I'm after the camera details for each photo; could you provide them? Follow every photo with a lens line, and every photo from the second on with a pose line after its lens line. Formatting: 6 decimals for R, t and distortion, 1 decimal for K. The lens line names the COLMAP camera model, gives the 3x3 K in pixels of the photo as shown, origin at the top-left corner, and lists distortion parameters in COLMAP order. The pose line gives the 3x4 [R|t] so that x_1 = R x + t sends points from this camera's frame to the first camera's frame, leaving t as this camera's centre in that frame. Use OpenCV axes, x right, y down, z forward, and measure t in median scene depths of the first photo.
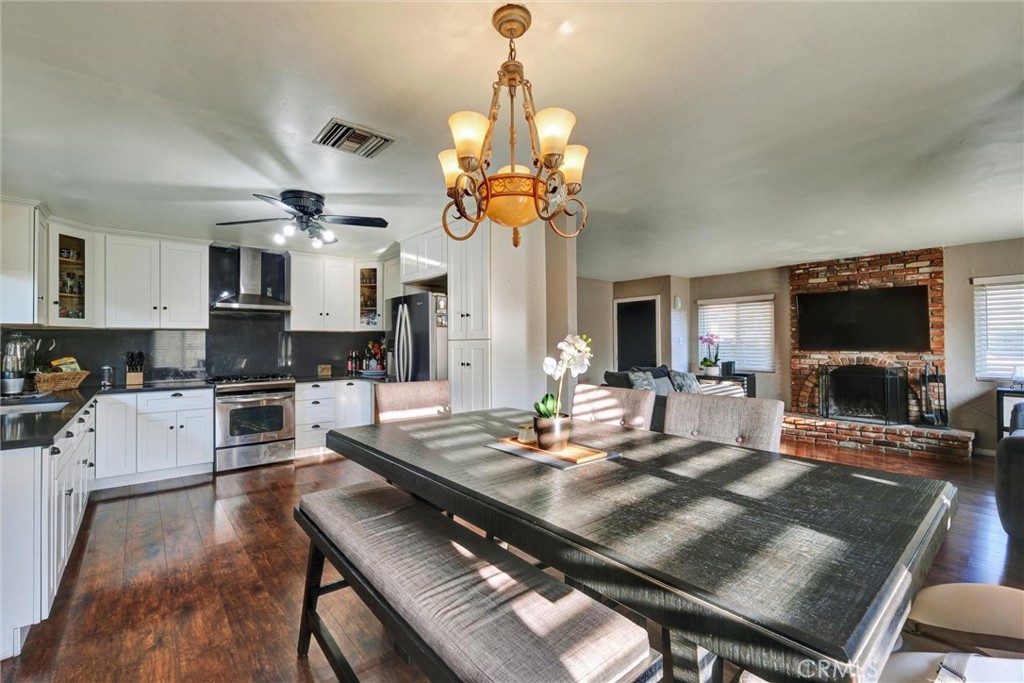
lens RADIAL K [[444.0, 0, 506.4], [0, 444.0, 336.9], [0, 0, 1]] dist [-0.003661, -0.000107]
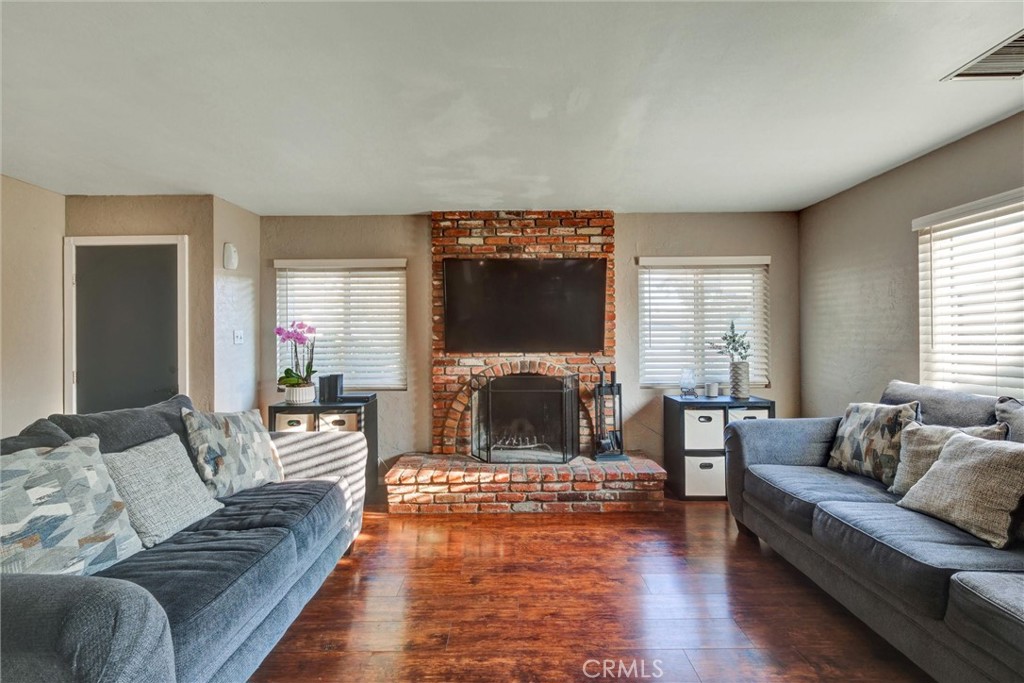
lens RADIAL K [[444.0, 0, 509.6], [0, 444.0, 337.1], [0, 0, 1]] dist [-0.003661, -0.000107]
pose [[0.644050, 0.006115, 0.764959, 0.262040], [-0.007913, 0.999968, -0.001331, 0.009751], [-0.764942, -0.005196, 0.644078, 0.562561]]
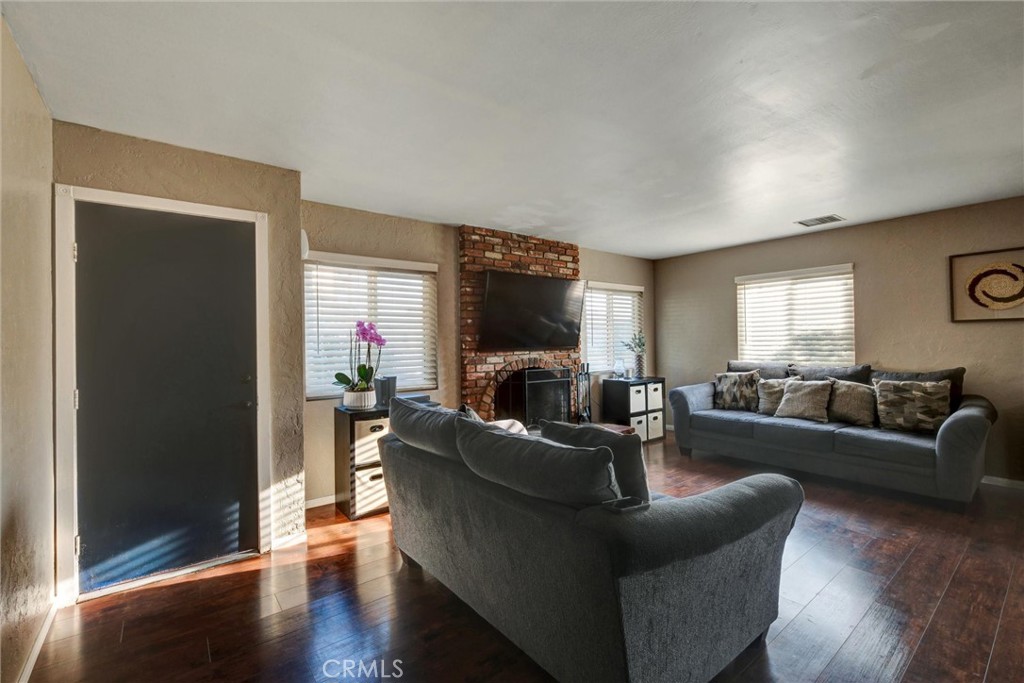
lens RADIAL K [[444.0, 0, 508.6], [0, 444.0, 336.1], [0, 0, 1]] dist [-0.003661, -0.000107]
pose [[0.031177, 0.015897, 0.999387, -0.024322], [-0.001291, 0.999873, -0.015864, 0.017204], [-0.999513, -0.000796, 0.031194, 0.972015]]
